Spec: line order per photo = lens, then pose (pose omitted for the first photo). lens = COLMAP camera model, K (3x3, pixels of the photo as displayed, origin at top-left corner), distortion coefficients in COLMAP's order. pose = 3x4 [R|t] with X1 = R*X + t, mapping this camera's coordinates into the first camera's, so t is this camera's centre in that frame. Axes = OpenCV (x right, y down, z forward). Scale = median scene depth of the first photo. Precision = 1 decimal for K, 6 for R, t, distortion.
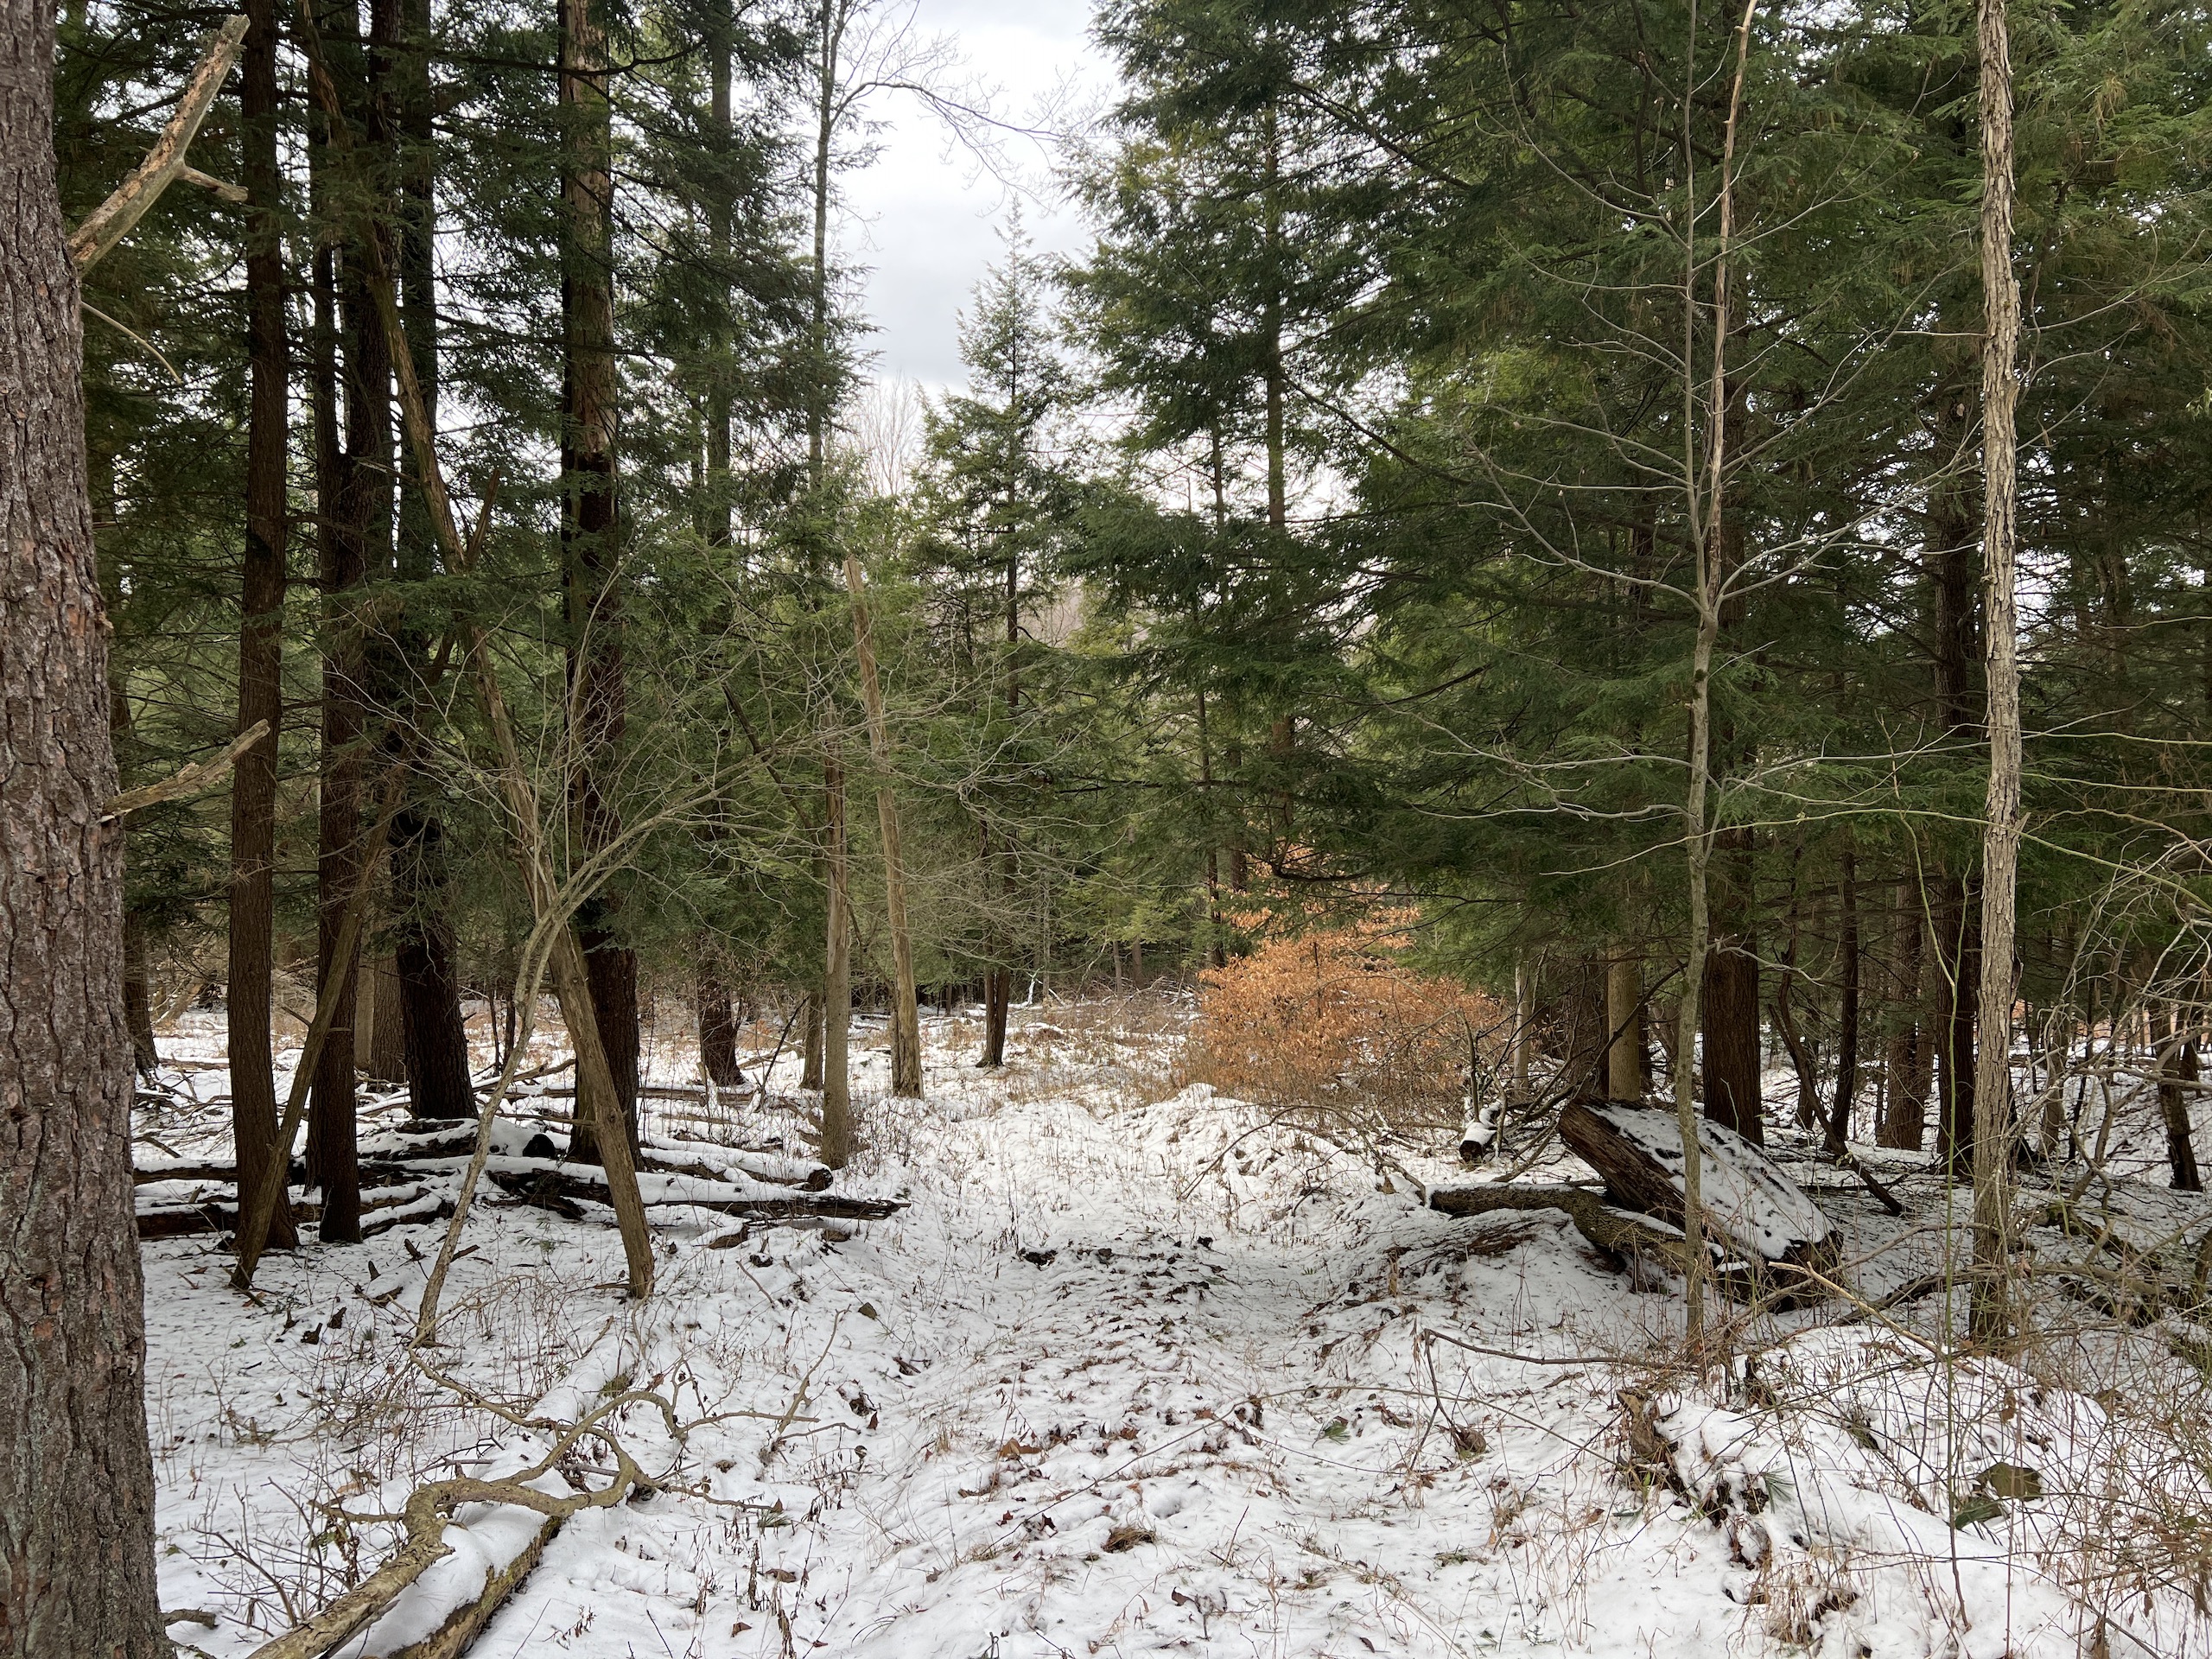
lens RADIAL K [[1656.1, 0, 1109.8], [0, 1656.1, 829.8], [0, 0, 1]] dist [0.055769, -0.047574]
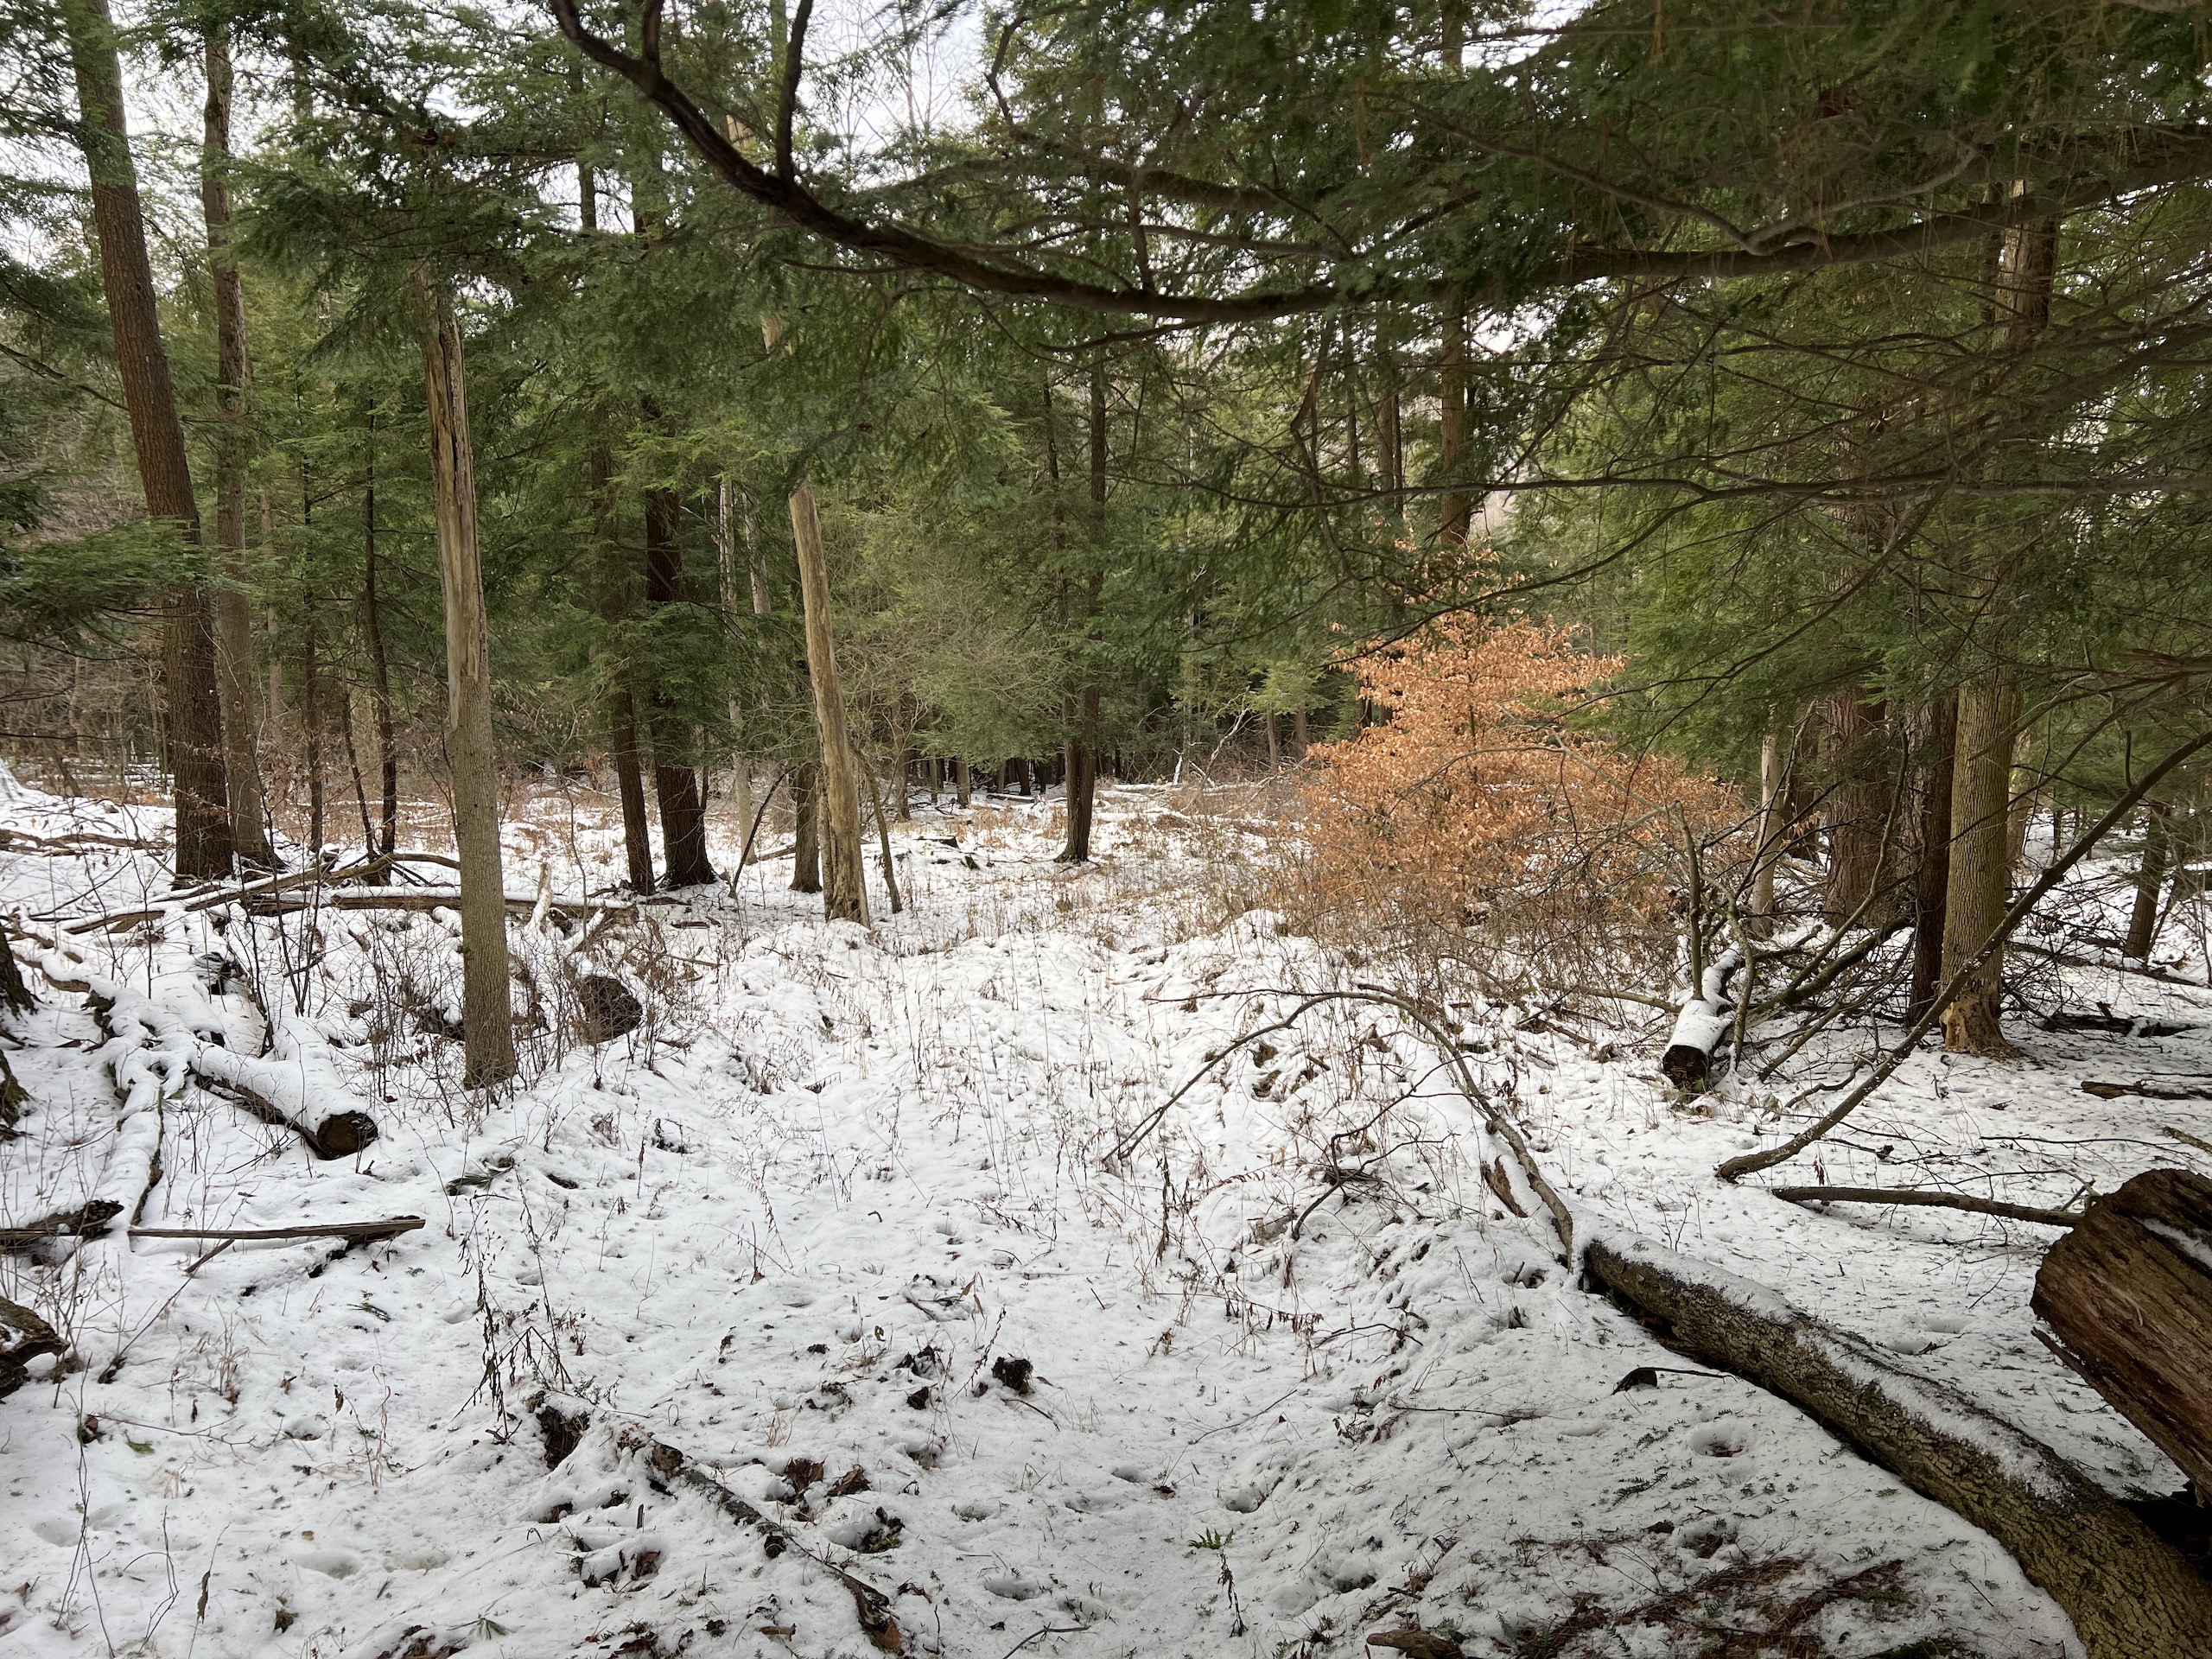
lens RADIAL K [[1656.1, 0, 1101.4], [0, 1656.1, 826.5], [0, 0, 1]] dist [0.055769, -0.047574]
pose [[0.991960, 0.014044, -0.125768, 0.089166], [0.002483, 0.991472, 0.130294, 0.040689], [0.126525, -0.129558, 0.983466, 0.420164]]
